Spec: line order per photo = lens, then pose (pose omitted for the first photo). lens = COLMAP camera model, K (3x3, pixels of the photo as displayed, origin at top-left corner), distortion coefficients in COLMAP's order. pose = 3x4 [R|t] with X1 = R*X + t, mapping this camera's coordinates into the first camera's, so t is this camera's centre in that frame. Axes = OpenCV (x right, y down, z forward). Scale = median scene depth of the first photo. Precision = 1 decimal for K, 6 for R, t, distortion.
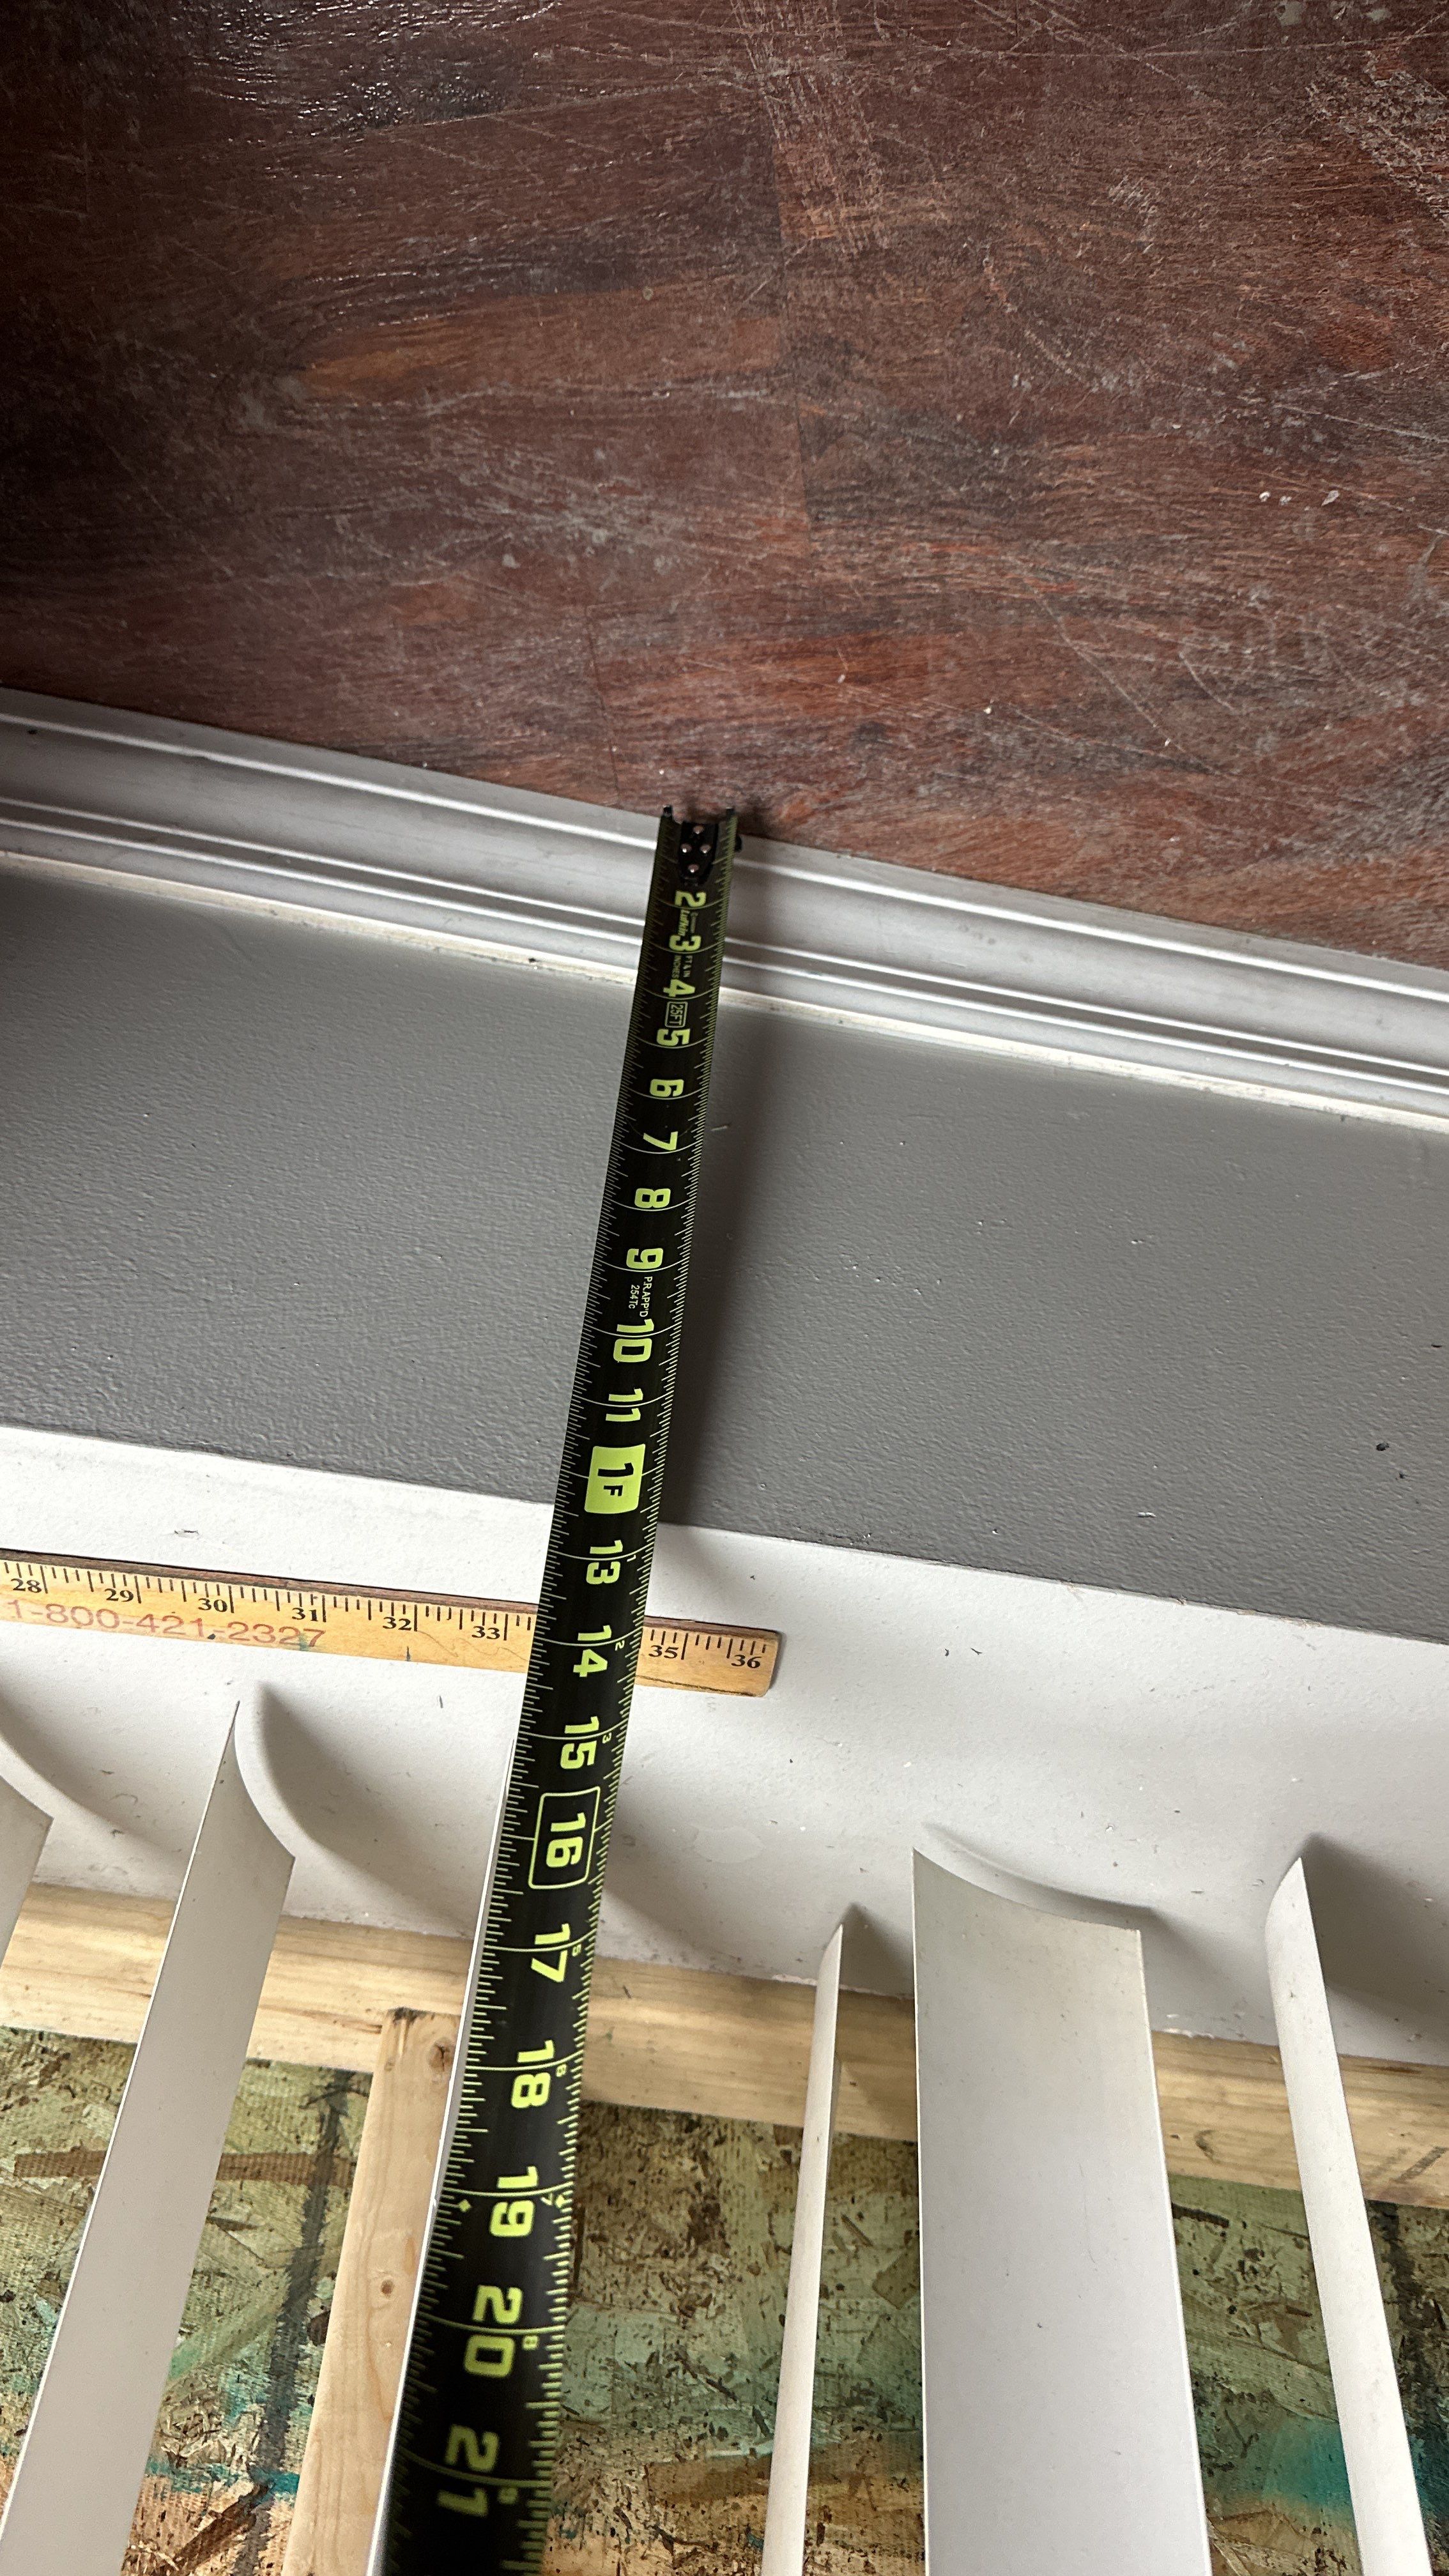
lens RADIAL K [[1042.5, 0, 717.1], [0, 1042.5, 1289.2], [0, 0, 1]] dist [-0.000095, -0.000332]
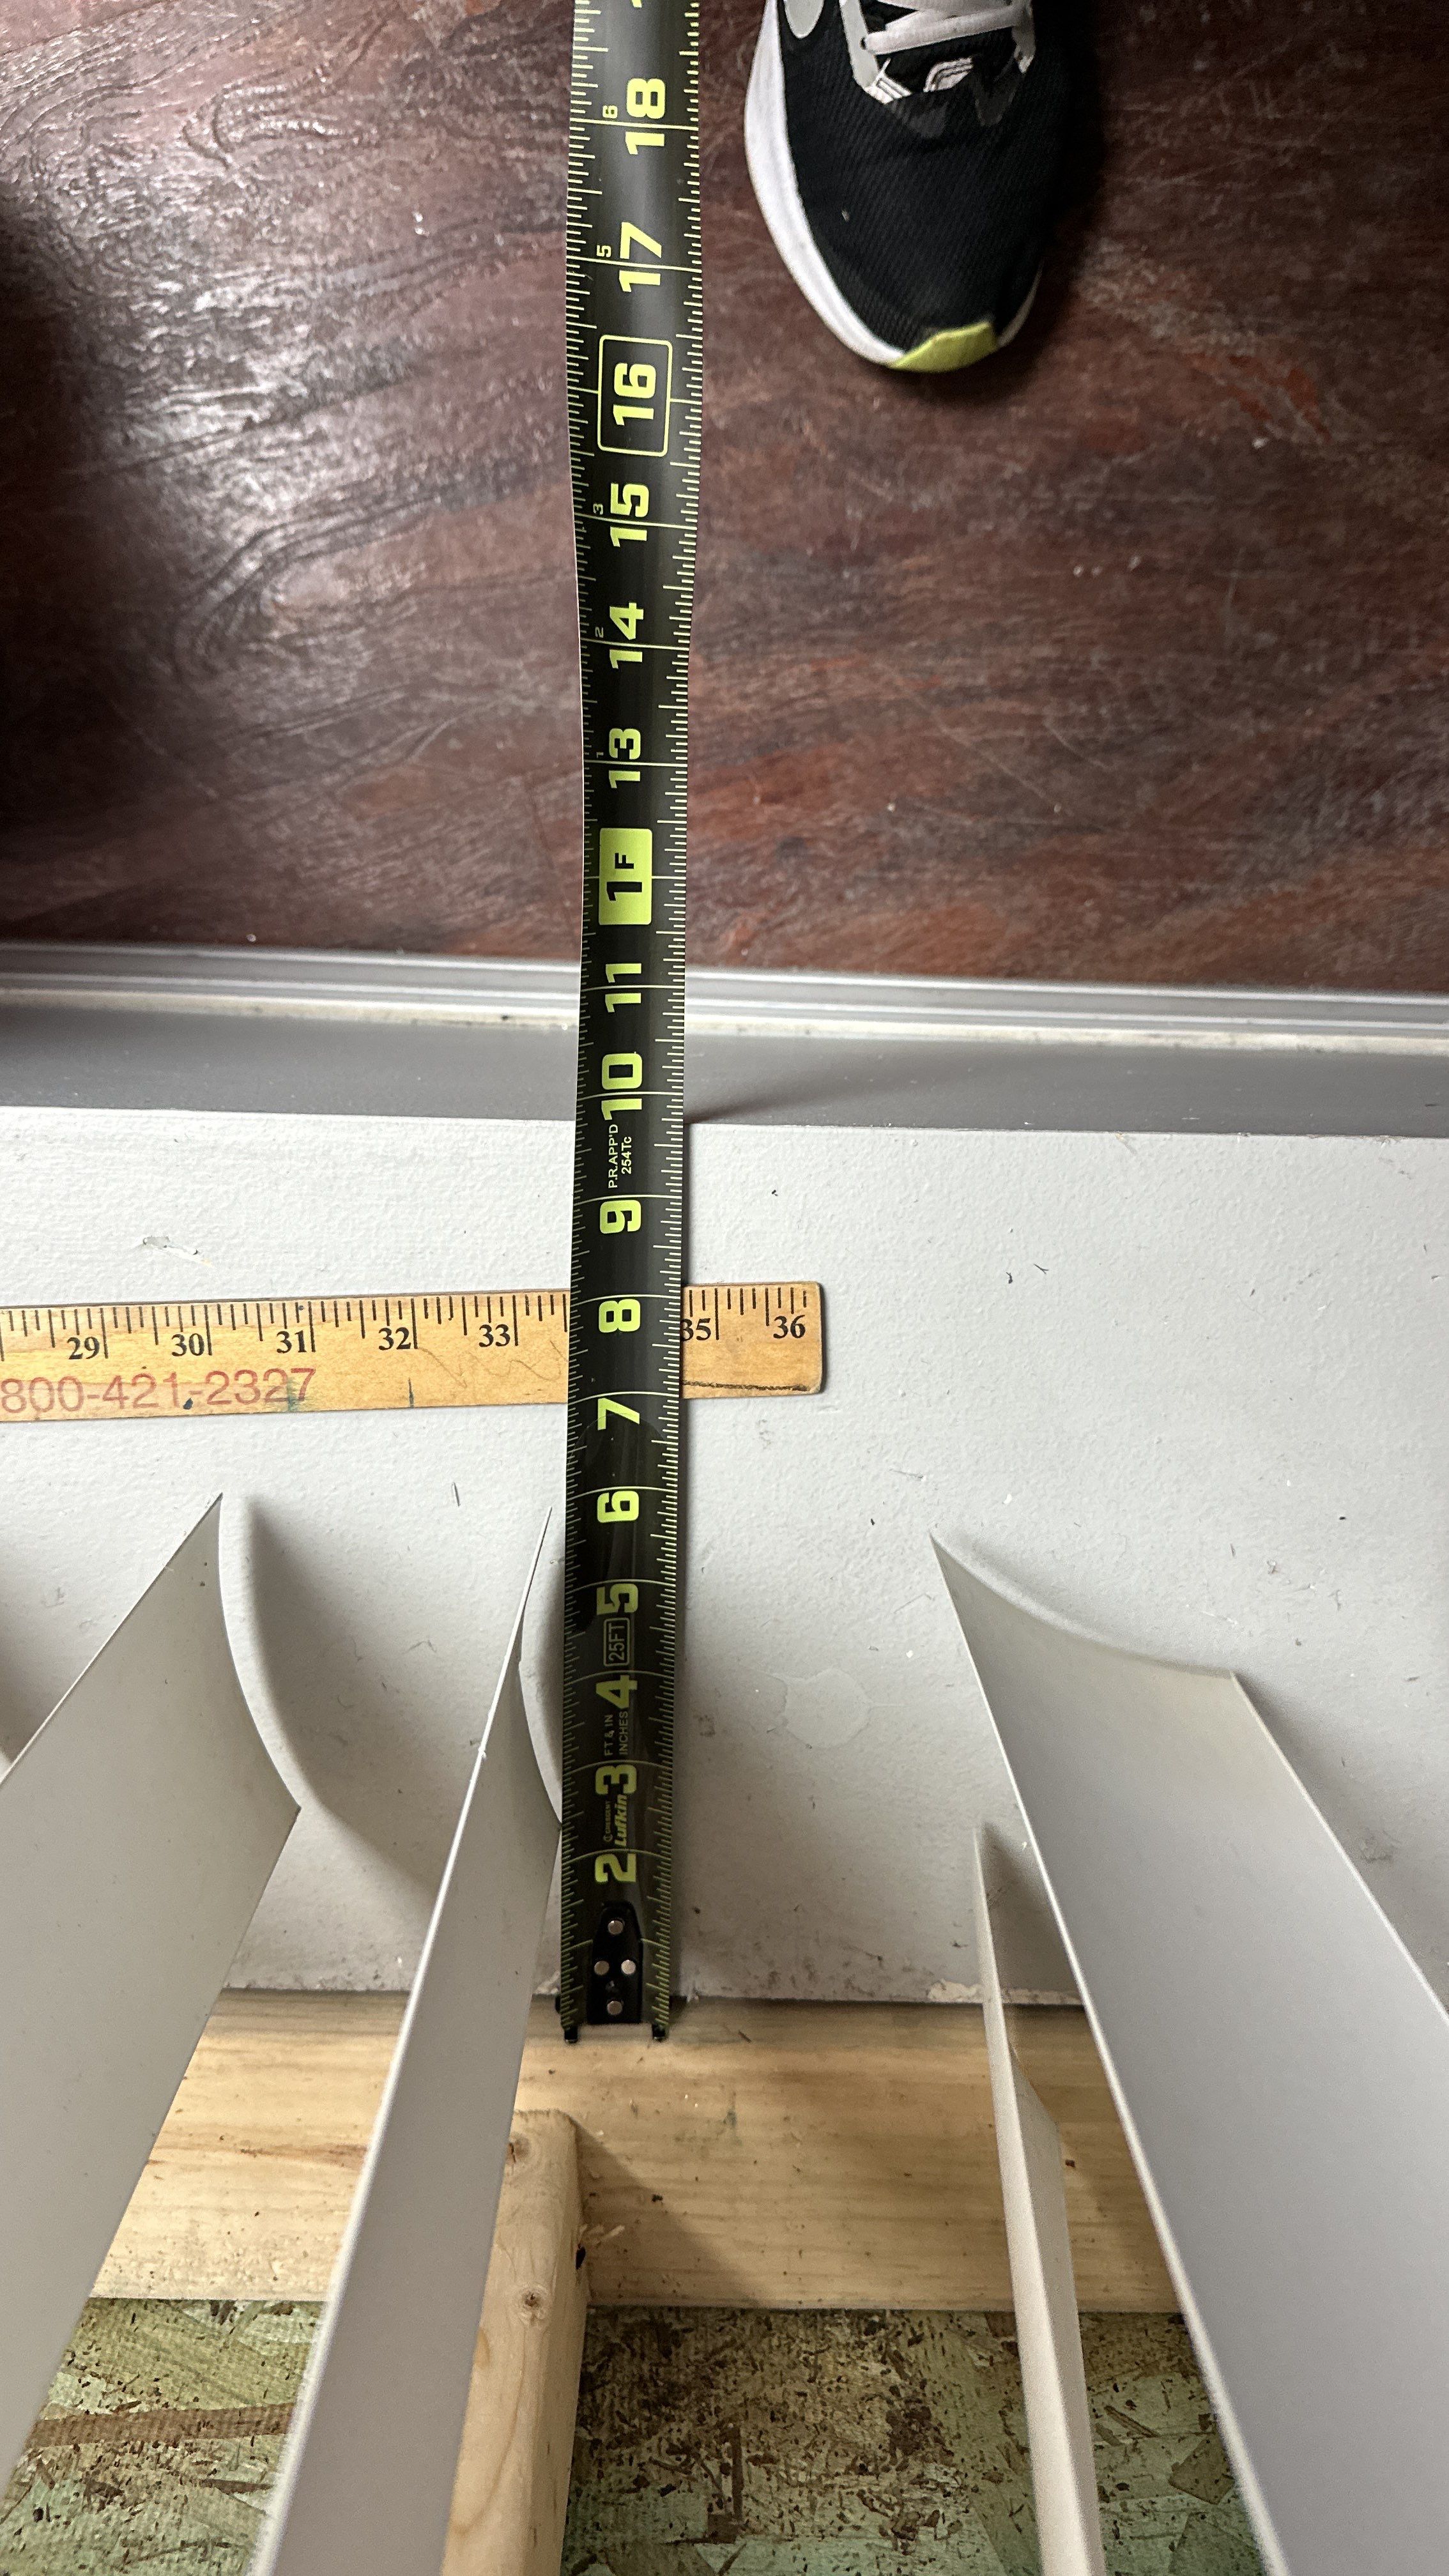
lens RADIAL K [[1067.7, 0, 724.5], [0, 1067.7, 1288.0], [0, 0, 1]] dist [0.017890, -0.009401]
pose [[0.986615, -0.162749, 0.010159, -0.014092], [0.158263, 0.940686, -0.300105, 0.283682], [0.039285, 0.297696, 0.953852, 0.058599]]
